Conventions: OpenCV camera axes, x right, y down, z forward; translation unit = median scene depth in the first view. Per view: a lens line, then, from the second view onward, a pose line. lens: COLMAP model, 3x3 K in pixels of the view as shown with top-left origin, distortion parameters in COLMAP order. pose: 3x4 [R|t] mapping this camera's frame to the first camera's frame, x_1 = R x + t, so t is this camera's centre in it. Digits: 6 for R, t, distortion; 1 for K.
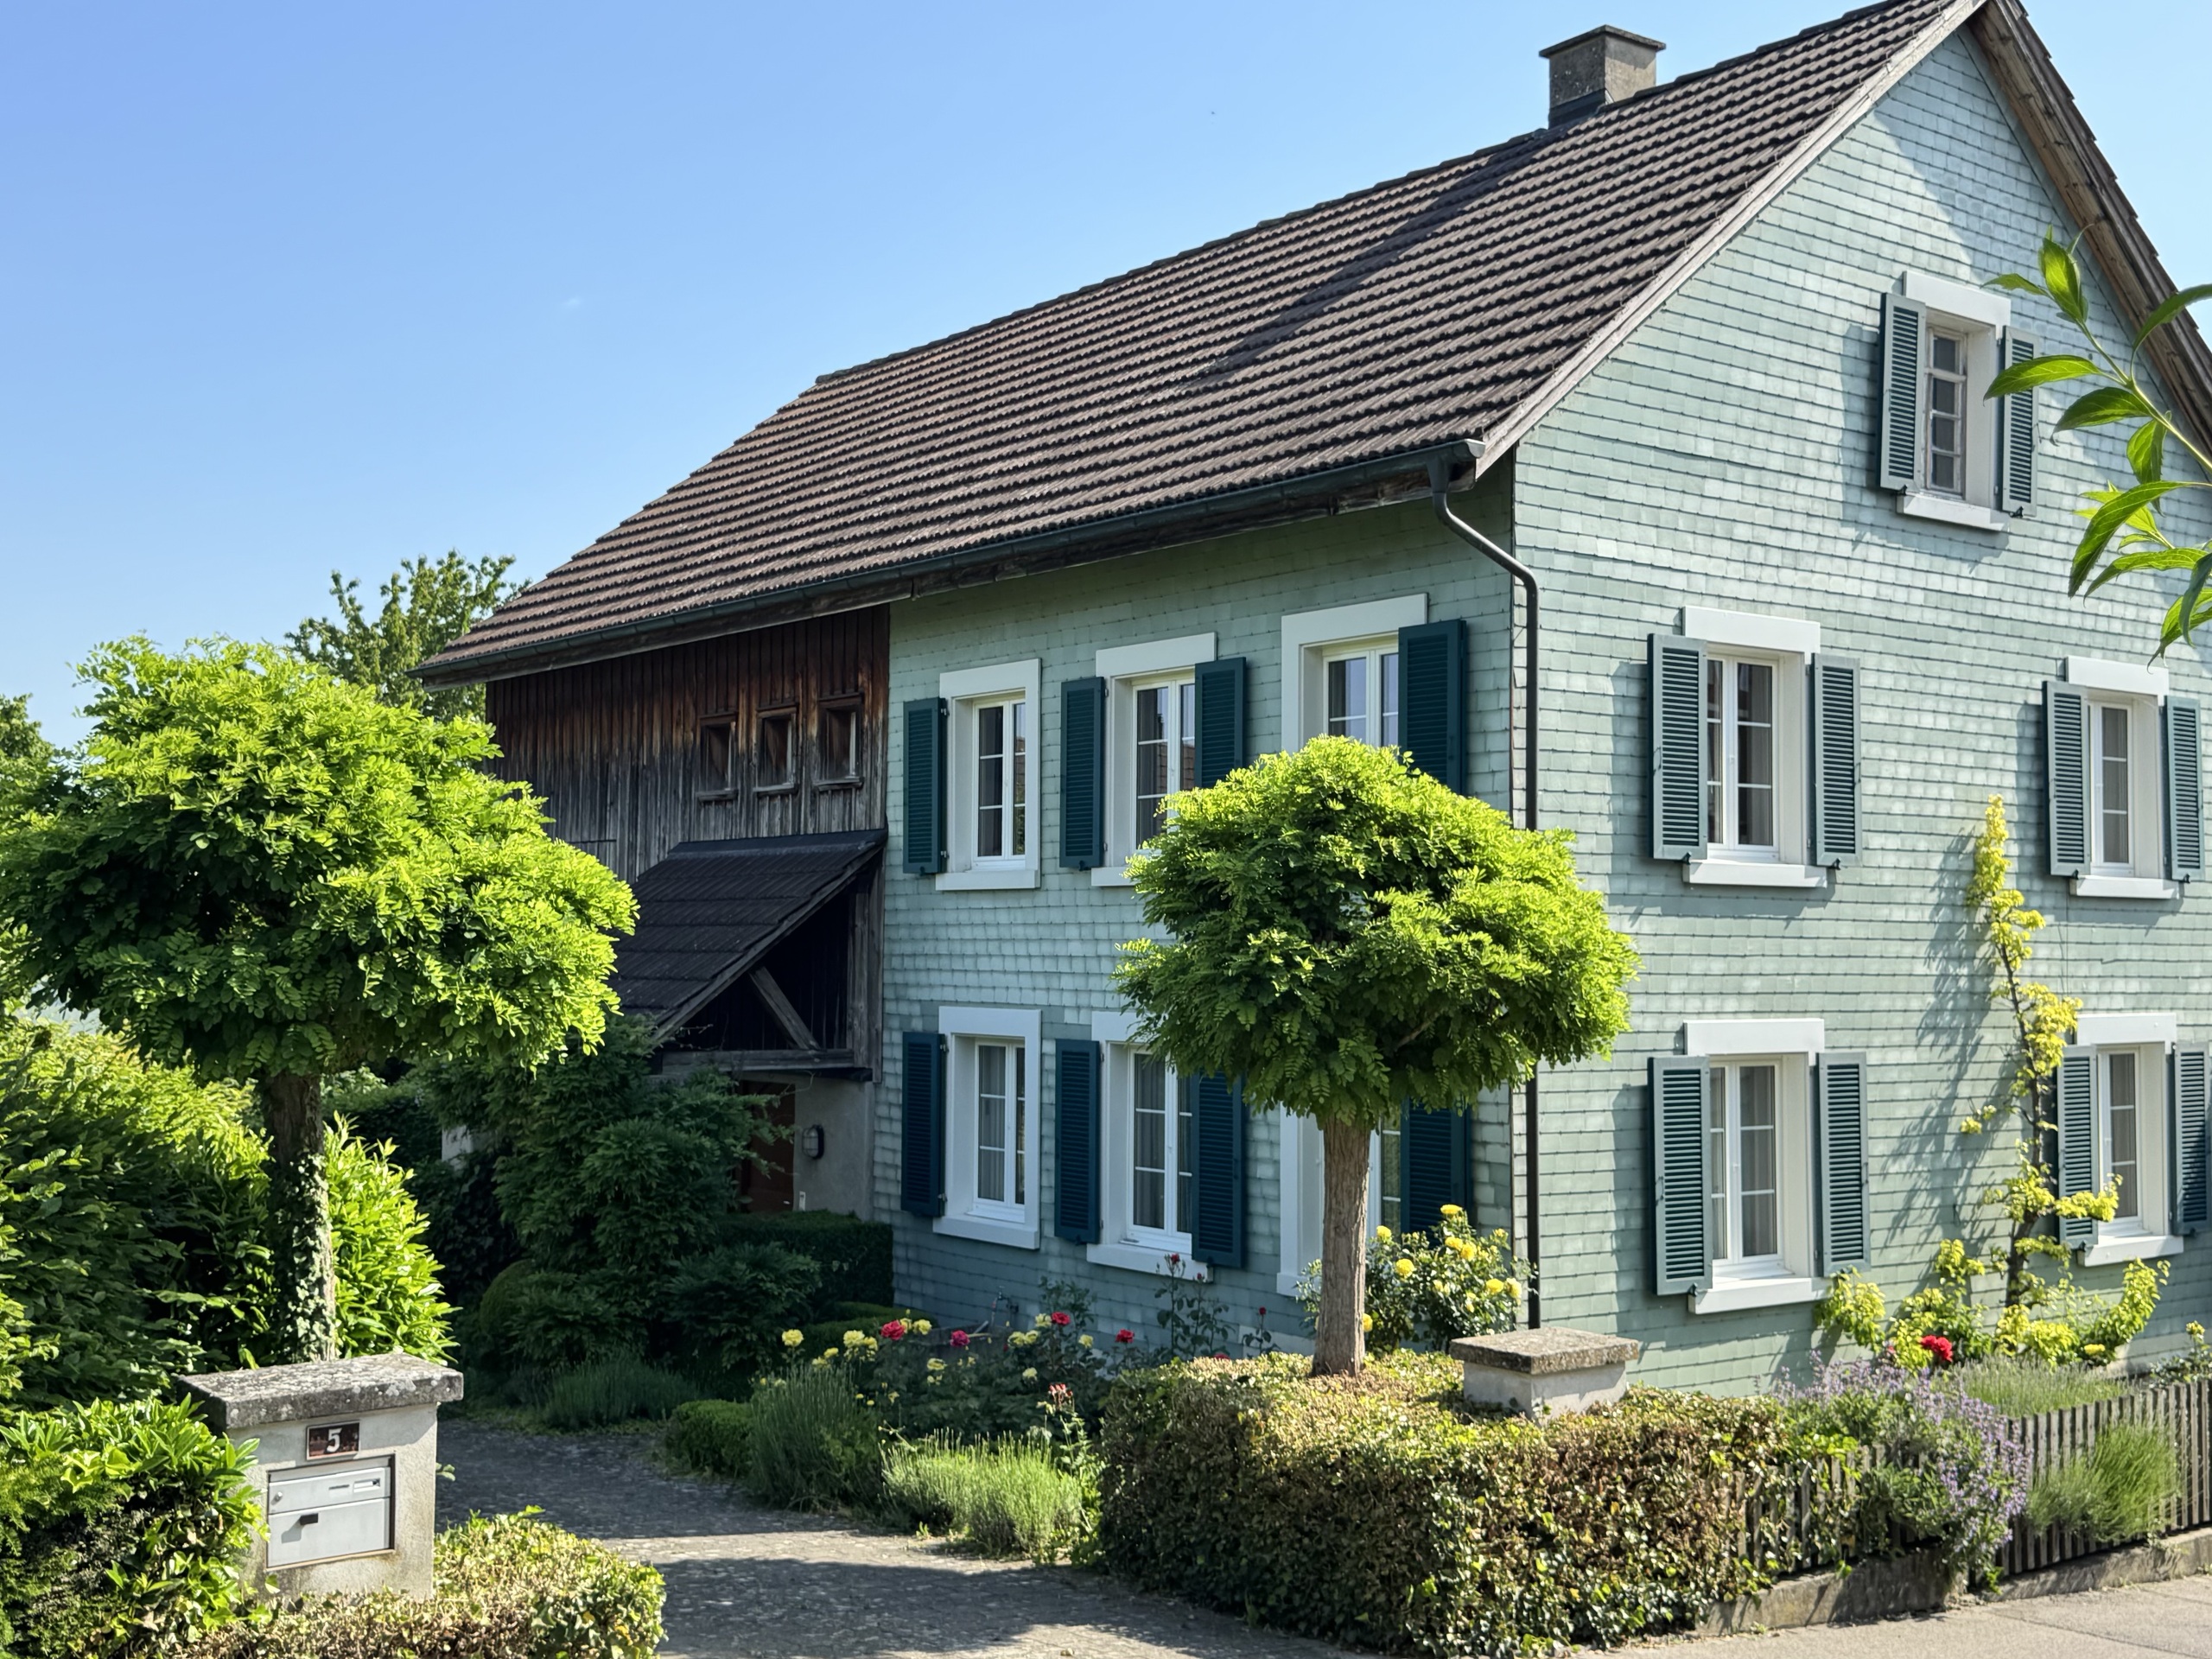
lens RADIAL K [[2448.0, 0, 1106.0], [0, 2448.0, 829.5], [0, 0, 1]] dist [0.139006, 0.005460]
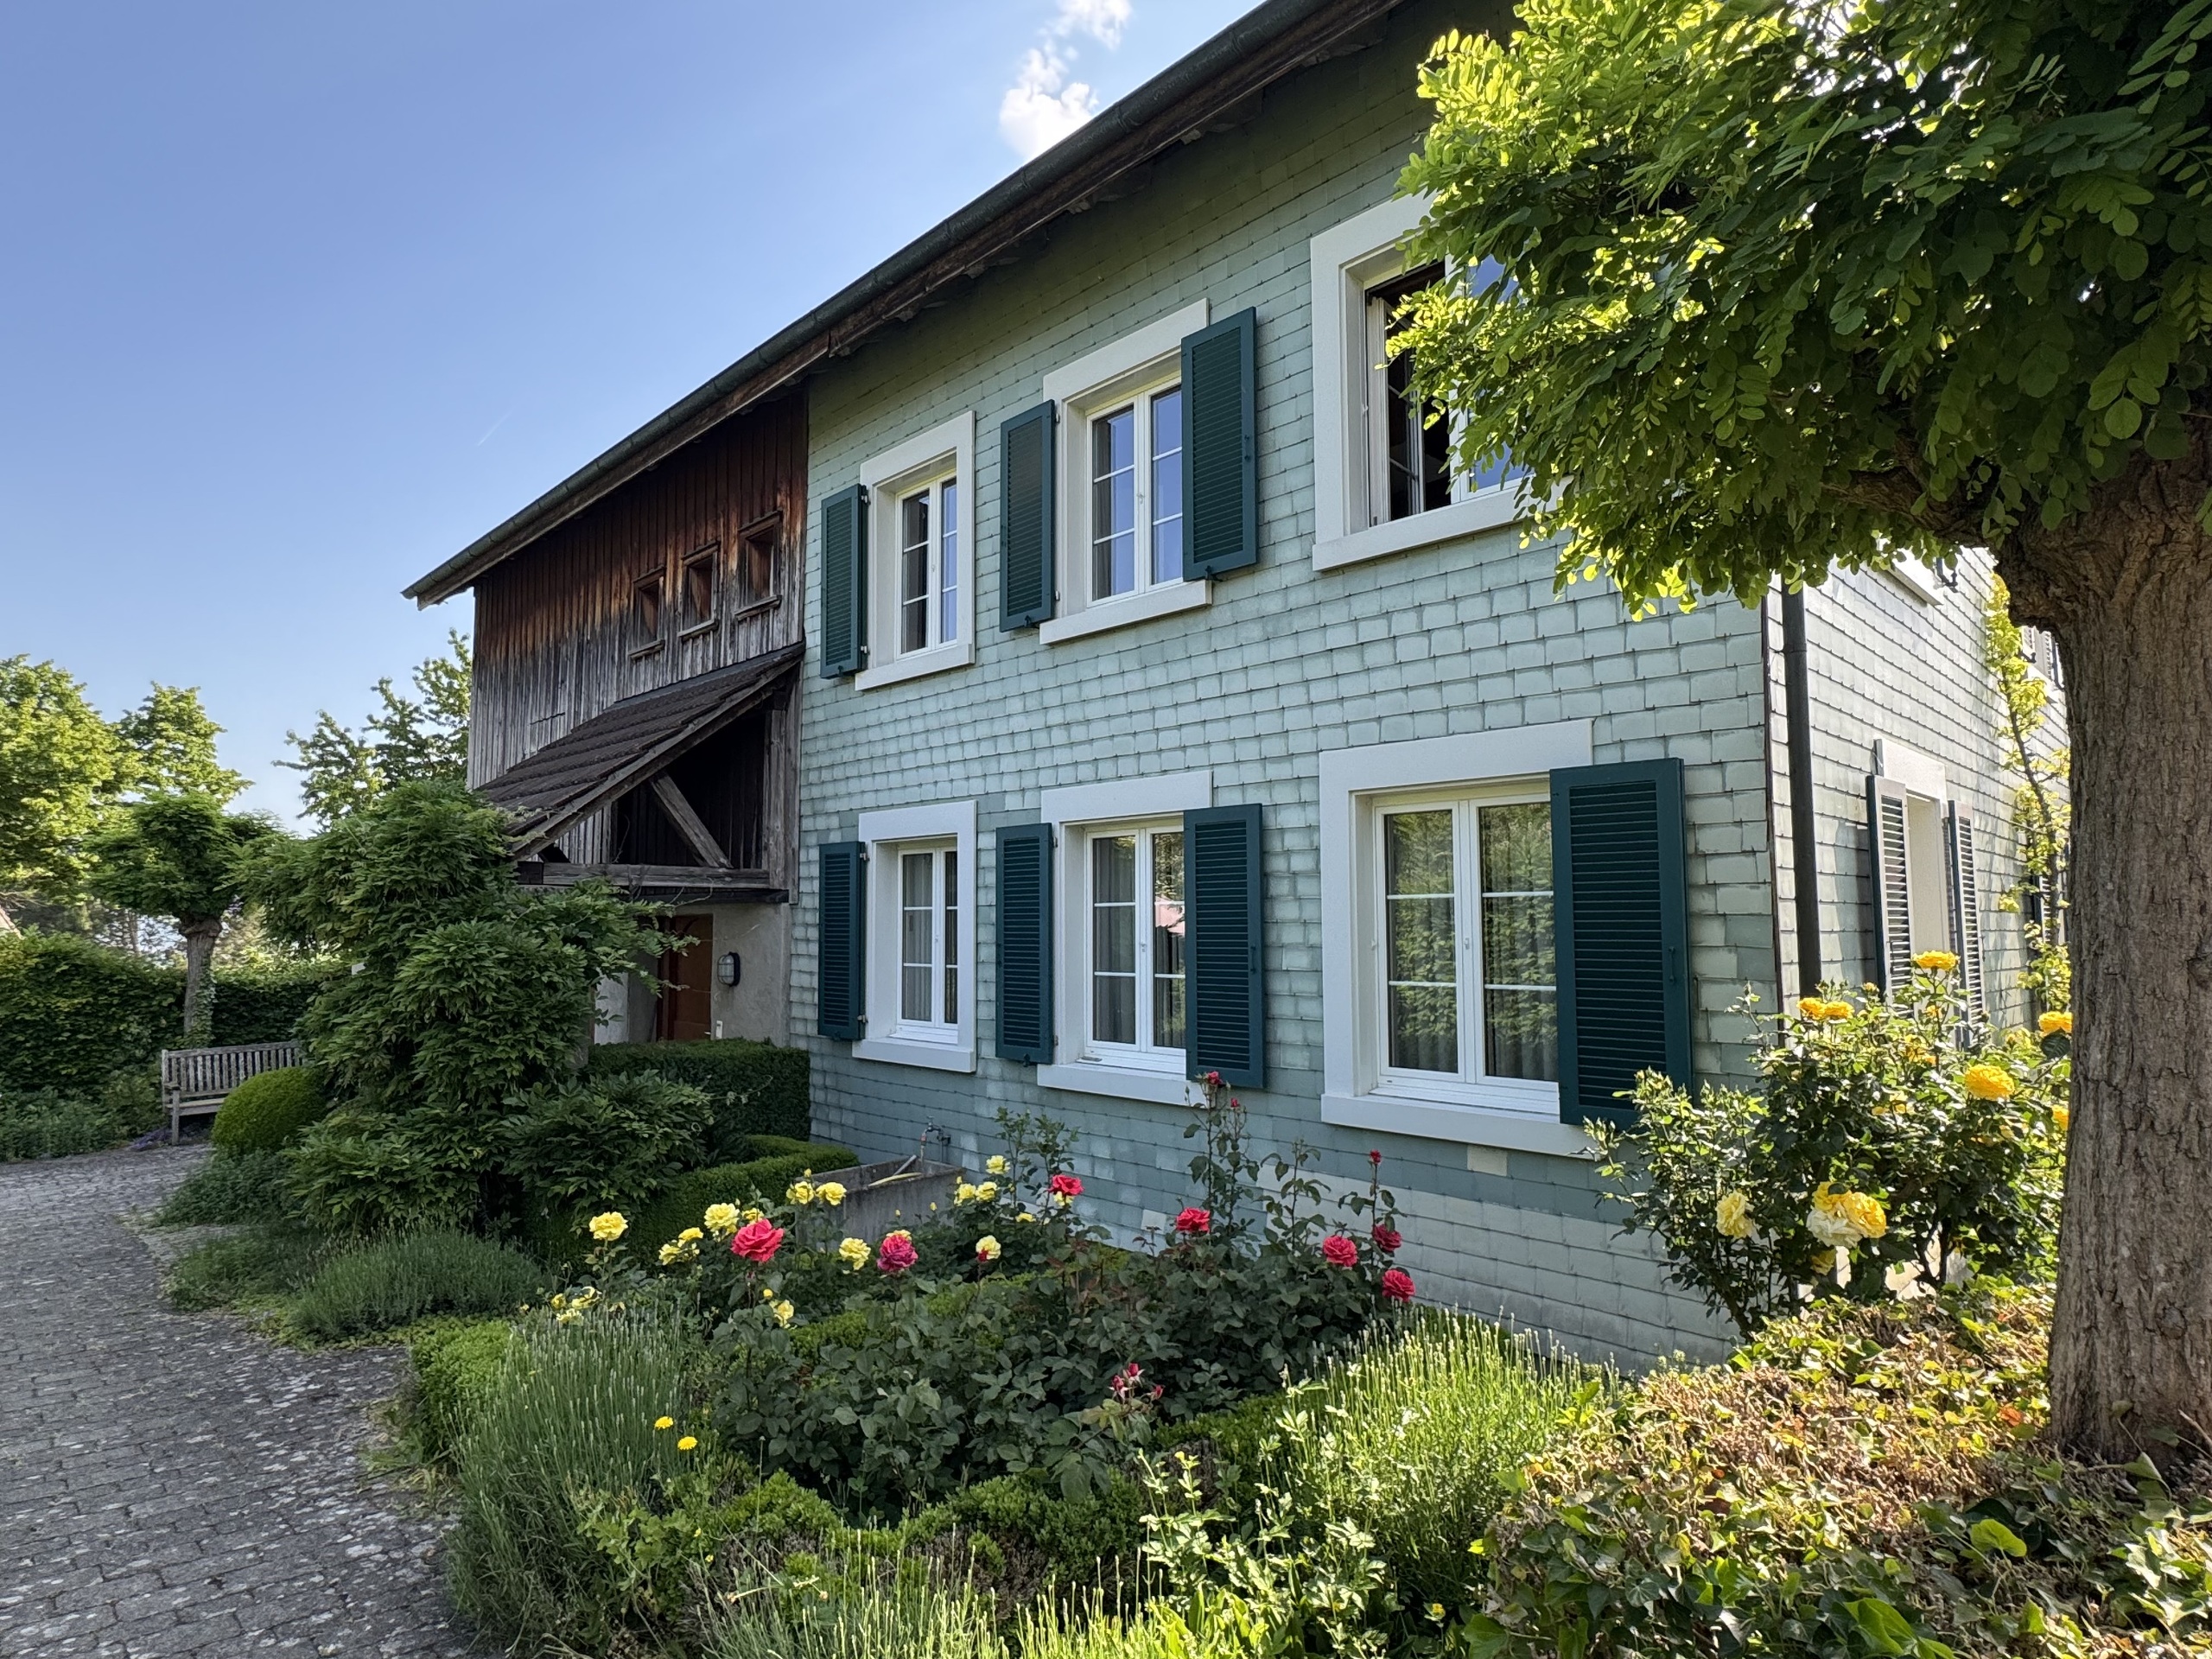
lens RADIAL K [[1210.9, 0, 1106.0], [0, 1210.9, 829.5], [0, 0, 1]] dist [-0.018321, -0.000051]
pose [[0.991412, -0.000930, 0.130773, -0.035496], [0.004742, 0.999573, -0.028837, 0.092442], [-0.130691, 0.029210, 0.990993, 0.538597]]
